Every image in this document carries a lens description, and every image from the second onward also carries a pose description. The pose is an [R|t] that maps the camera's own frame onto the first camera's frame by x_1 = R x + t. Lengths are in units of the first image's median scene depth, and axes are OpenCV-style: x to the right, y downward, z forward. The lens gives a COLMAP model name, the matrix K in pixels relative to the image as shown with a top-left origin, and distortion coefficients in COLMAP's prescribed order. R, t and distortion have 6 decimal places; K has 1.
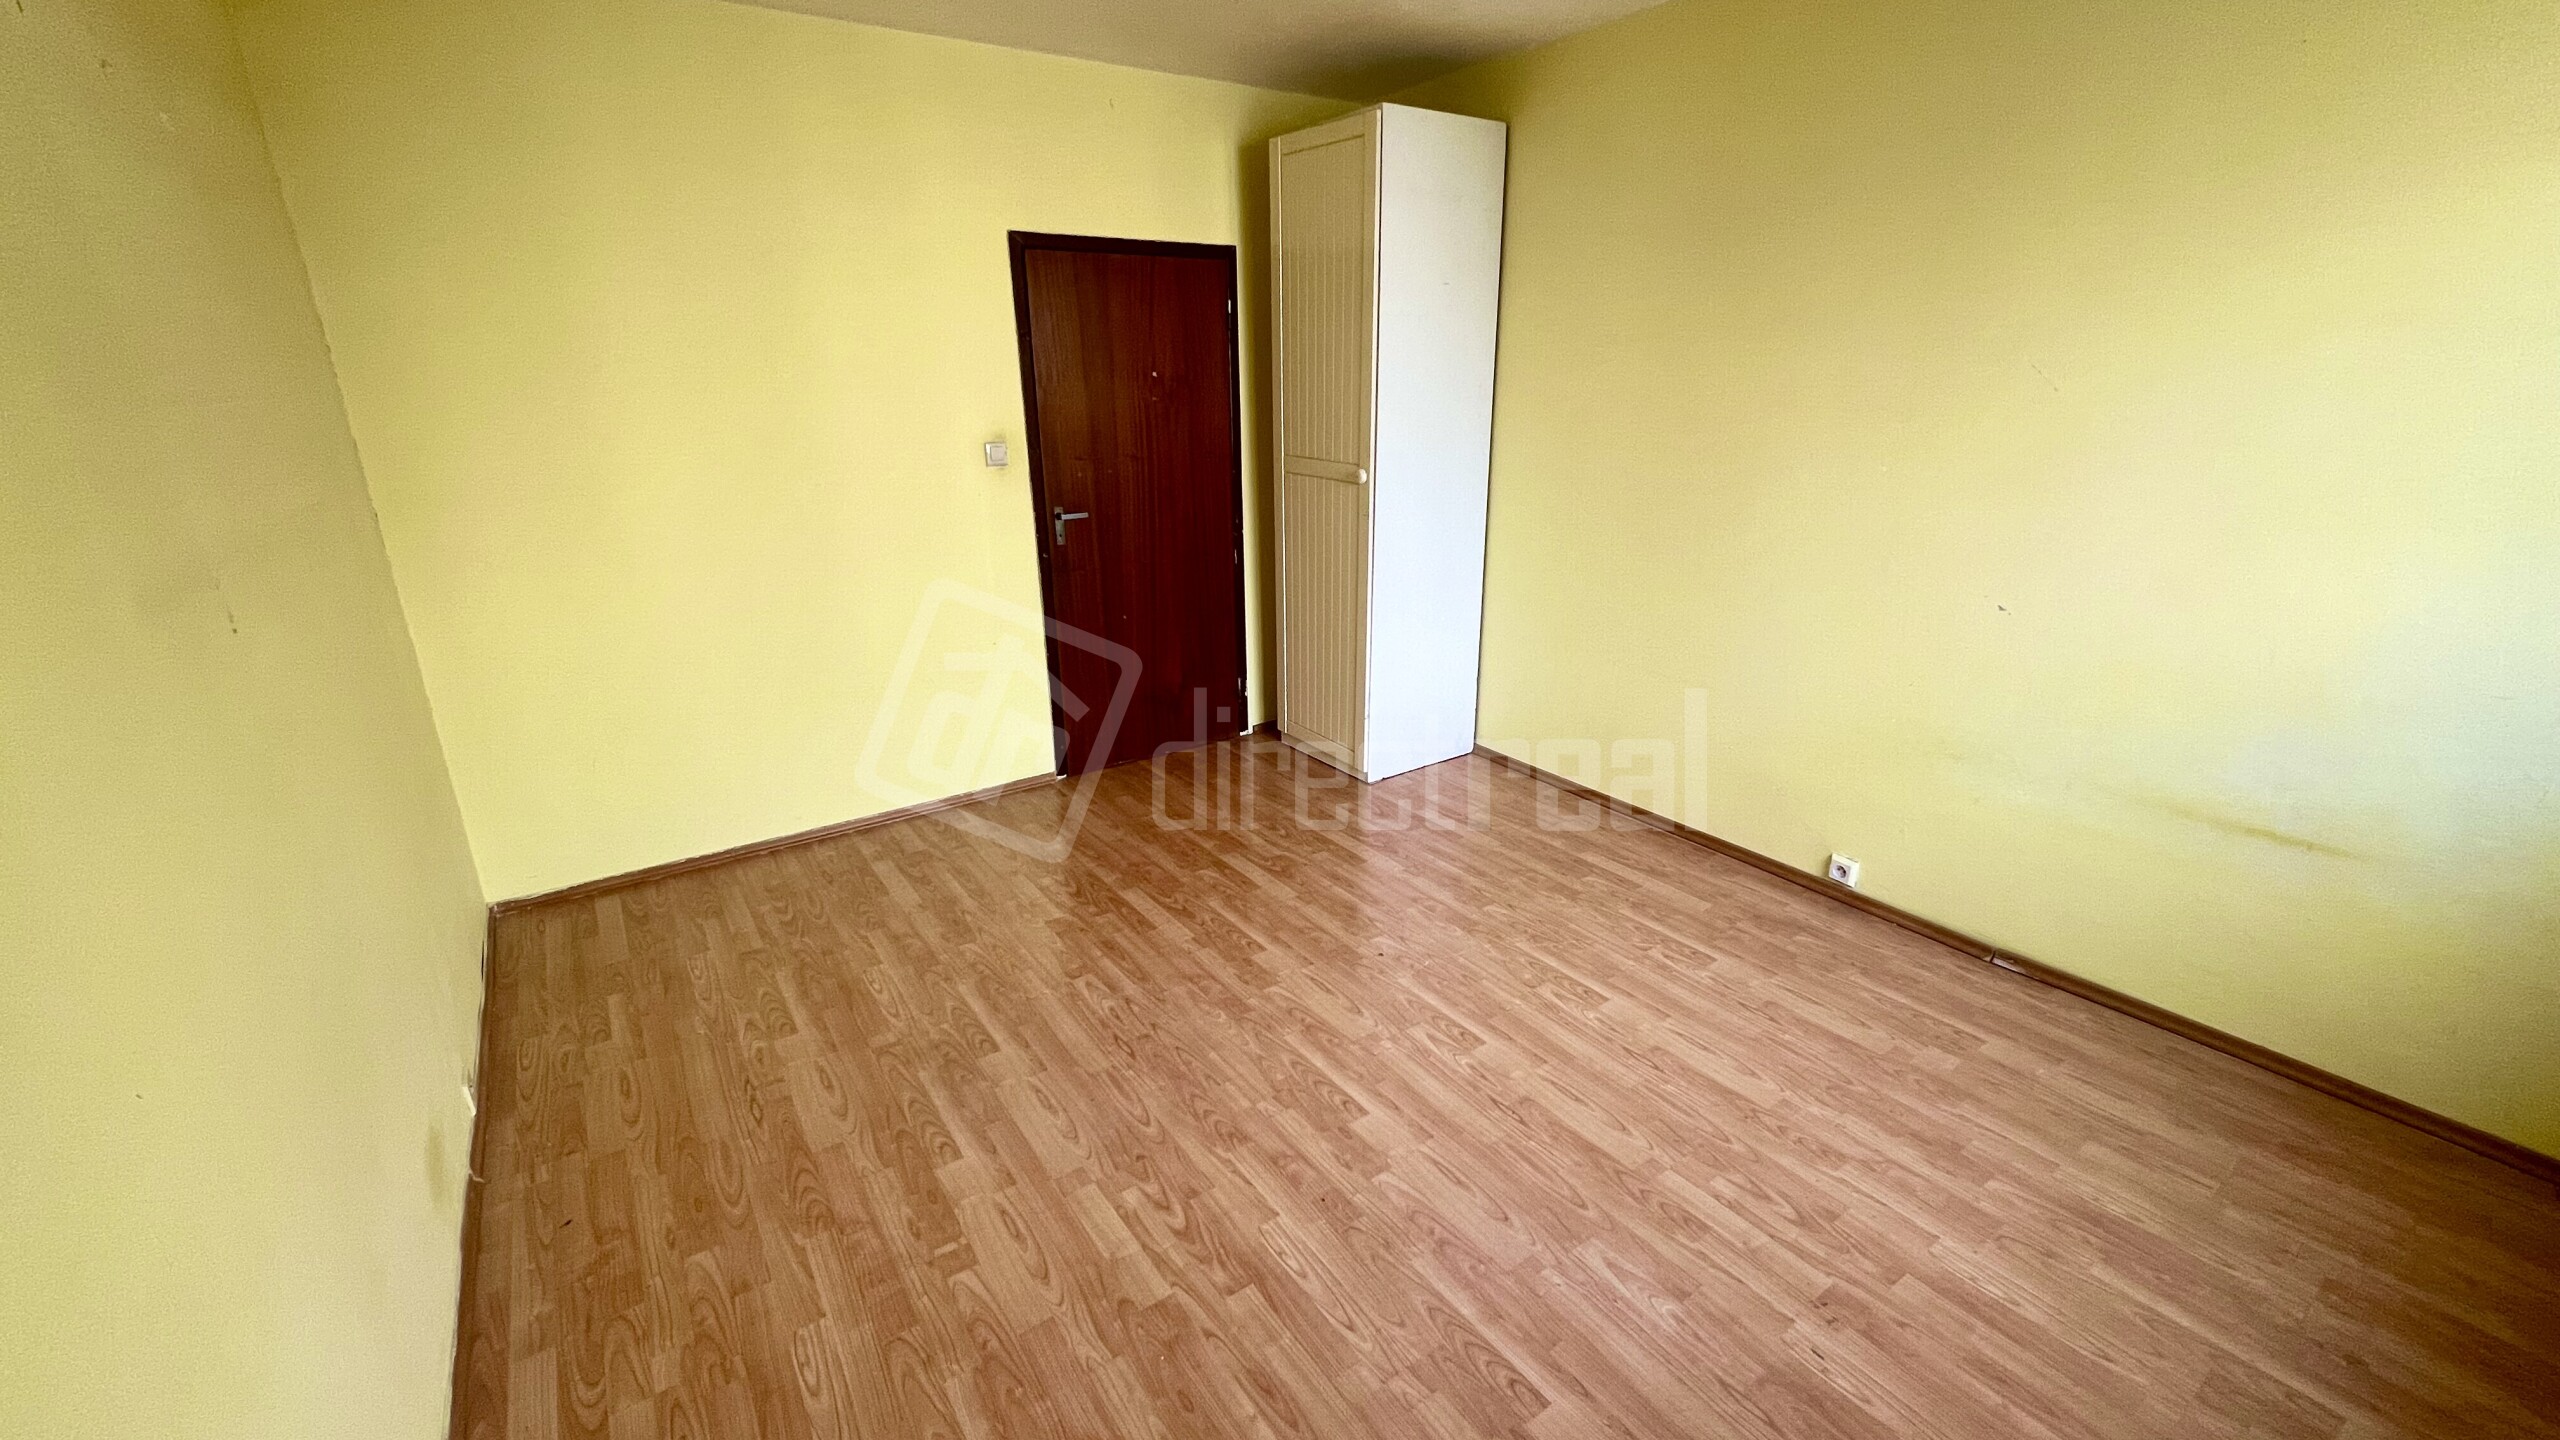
lens RADIAL K [[1025.6, 0, 1280.0], [0, 1025.6, 720.0], [0, 0, 1]] dist [-0.001049, -0.000027]
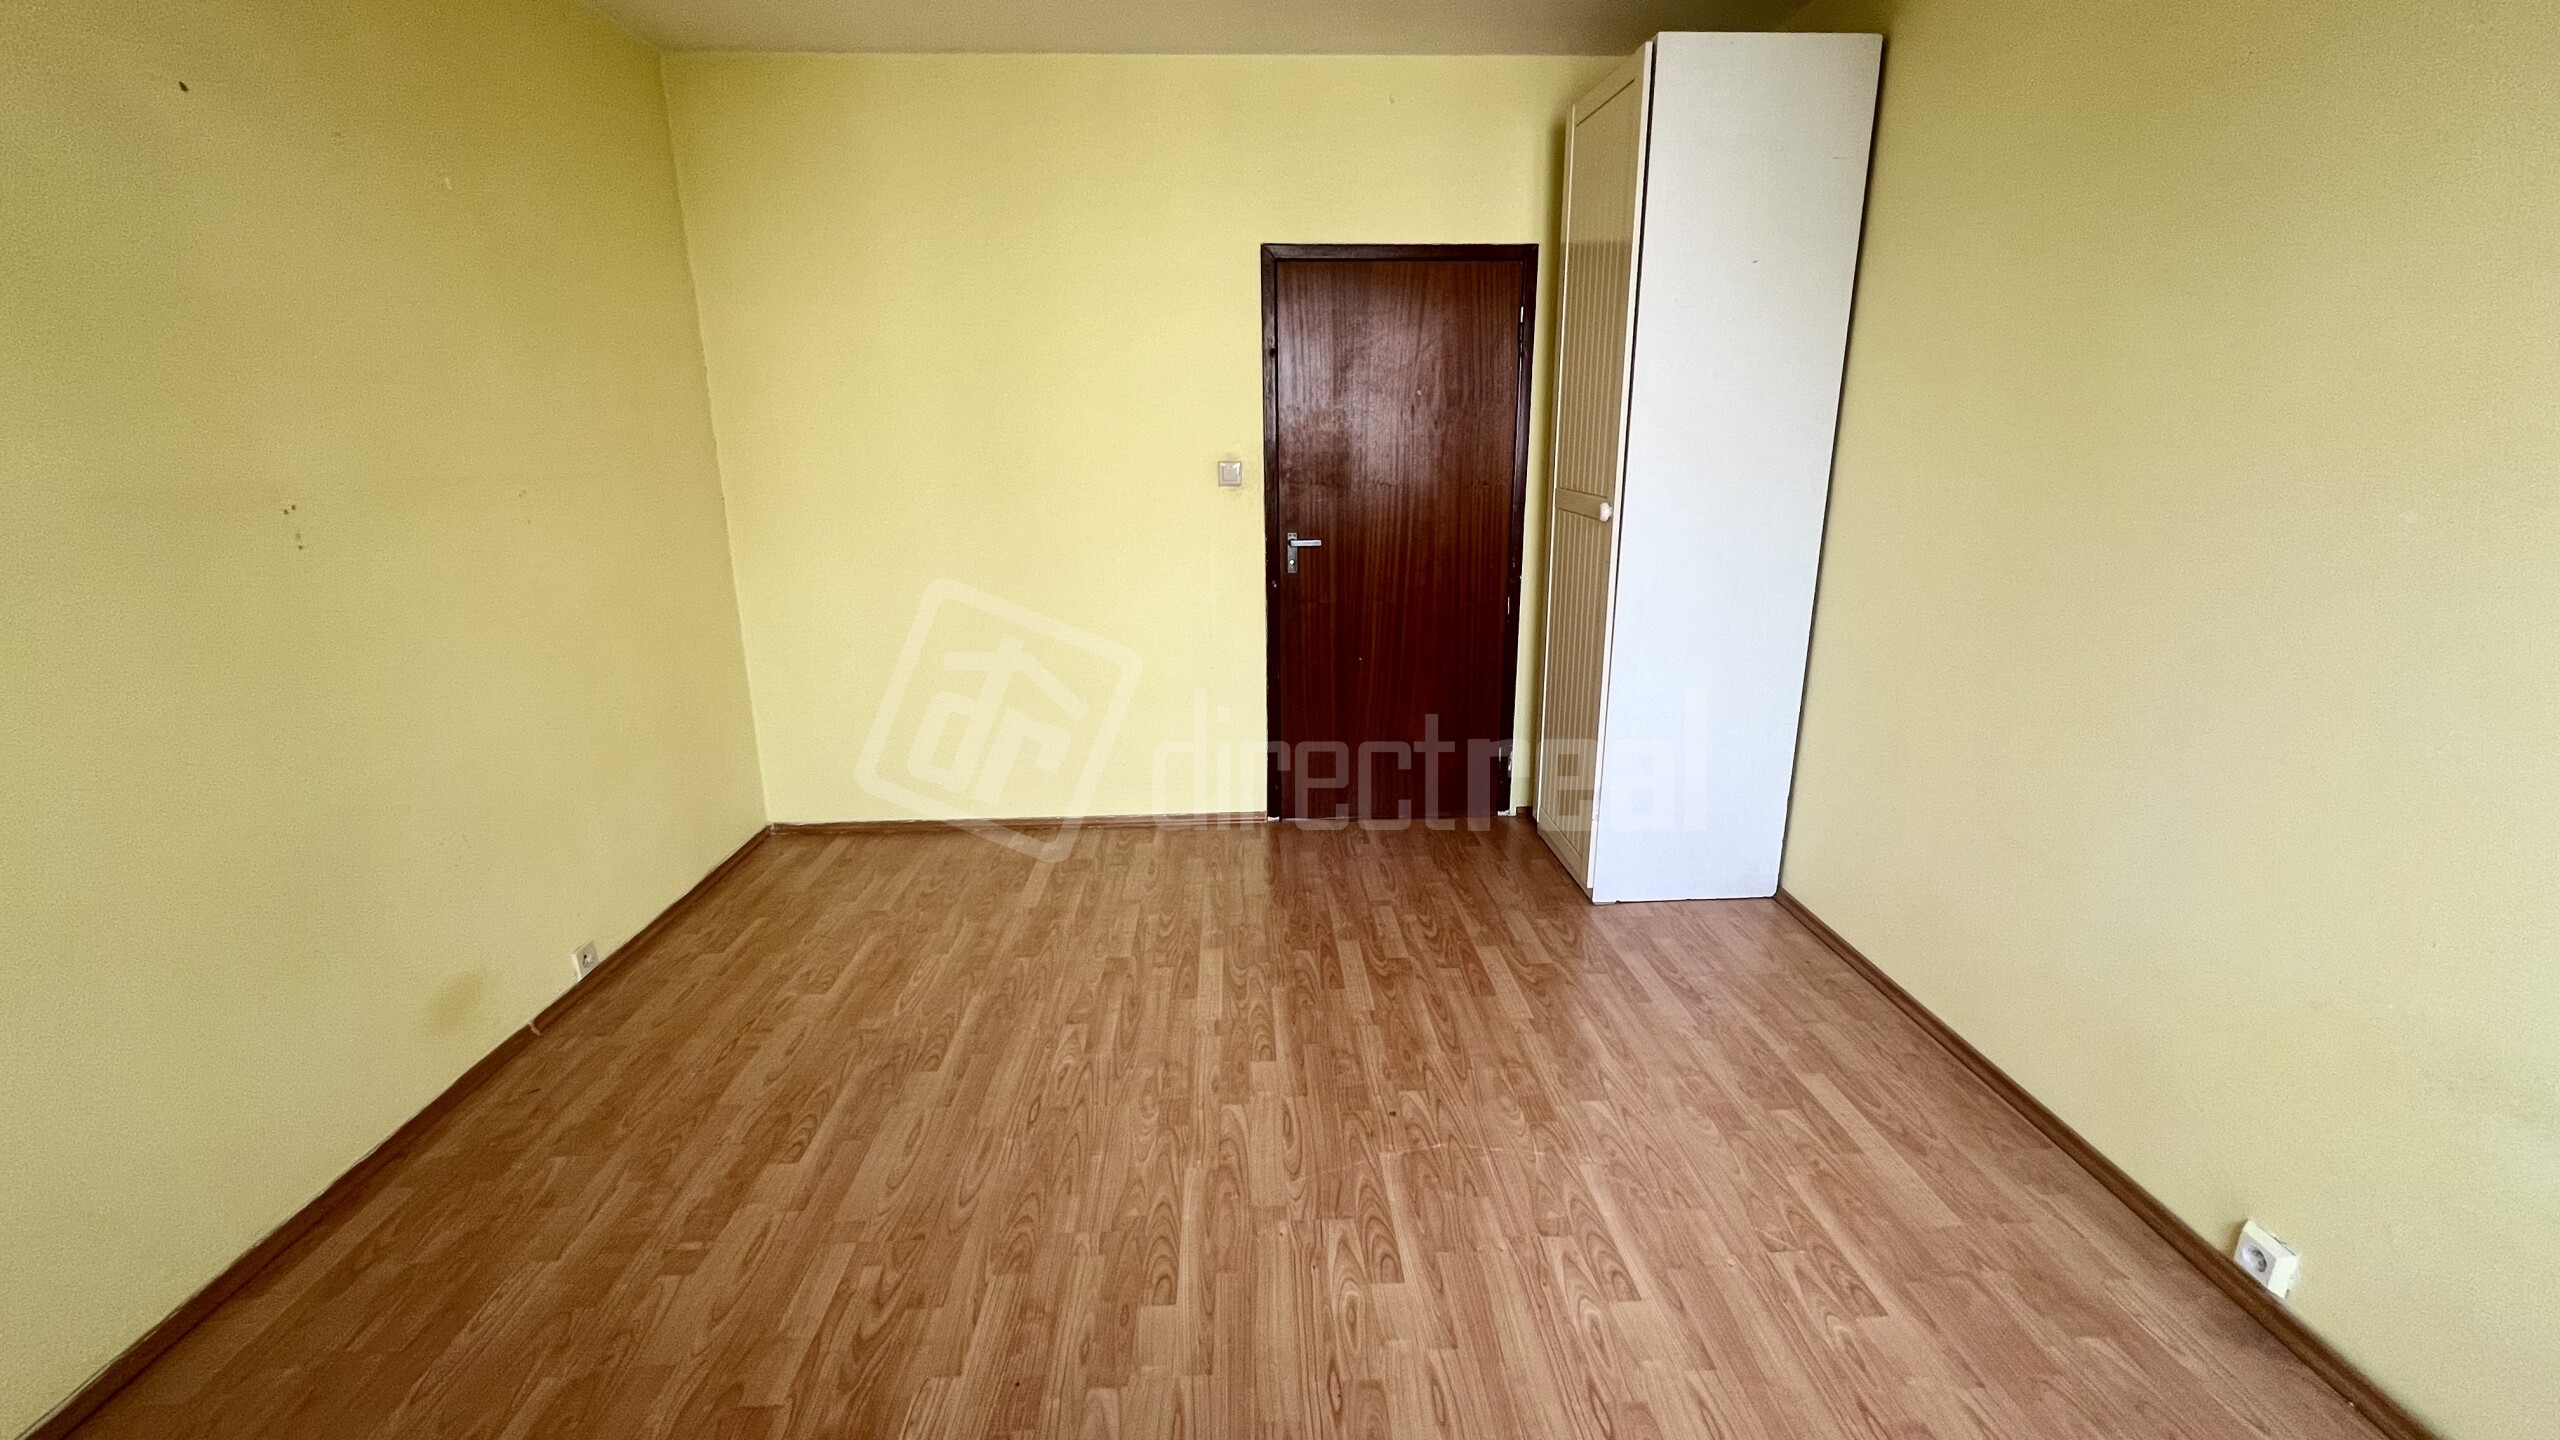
lens RADIAL K [[1032.2, 0, 1277.2], [0, 1032.2, 715.7], [0, 0, 1]] dist [-0.001143, 0.000069]
pose [[0.843768, 0.143467, -0.517178, 0.392634], [-0.174053, 0.984677, -0.010812, -0.041195], [0.507702, 0.099139, 0.855810, 0.276982]]
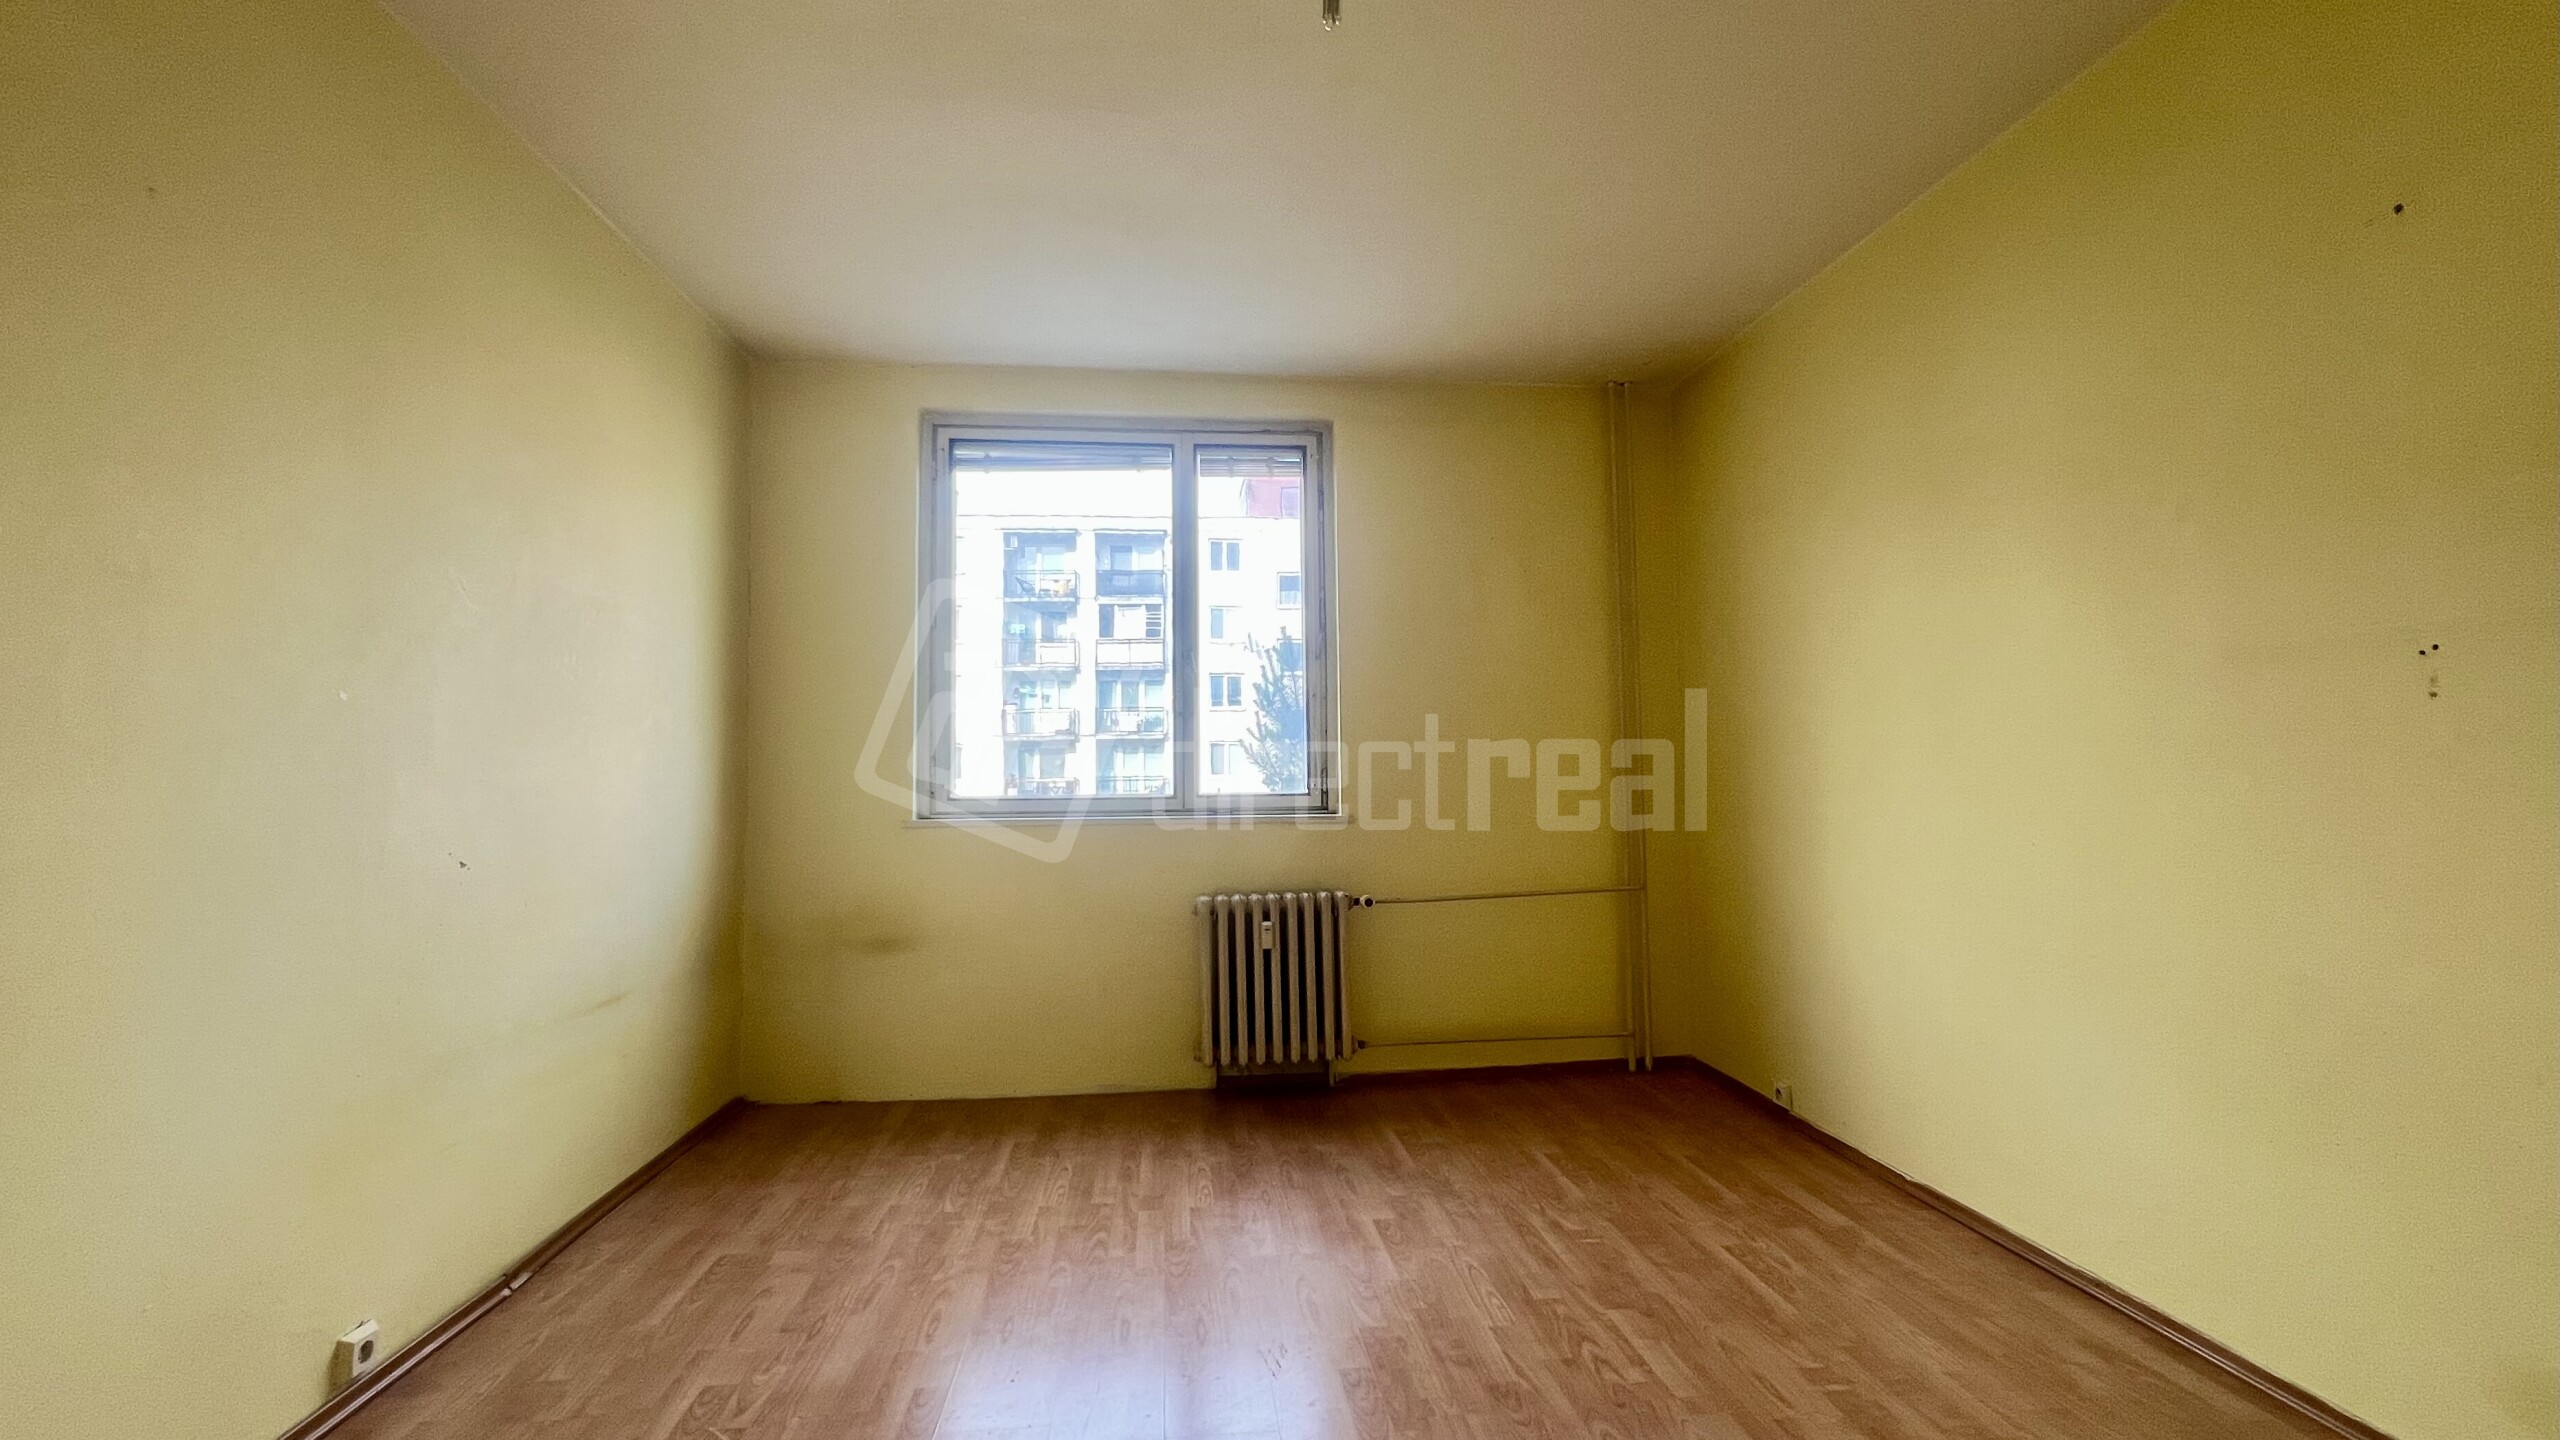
lens RADIAL K [[1109.9, 0, 1270.0], [0, 1109.9, 720.3], [0, 0, 1]] dist [0.001072, 0.000230]
pose [[-0.871710, 0.049673, 0.487497, -0.276226], [0.180060, 0.957721, 0.224384, -0.285118], [-0.455741, 0.283377, -0.843800, 1.341708]]
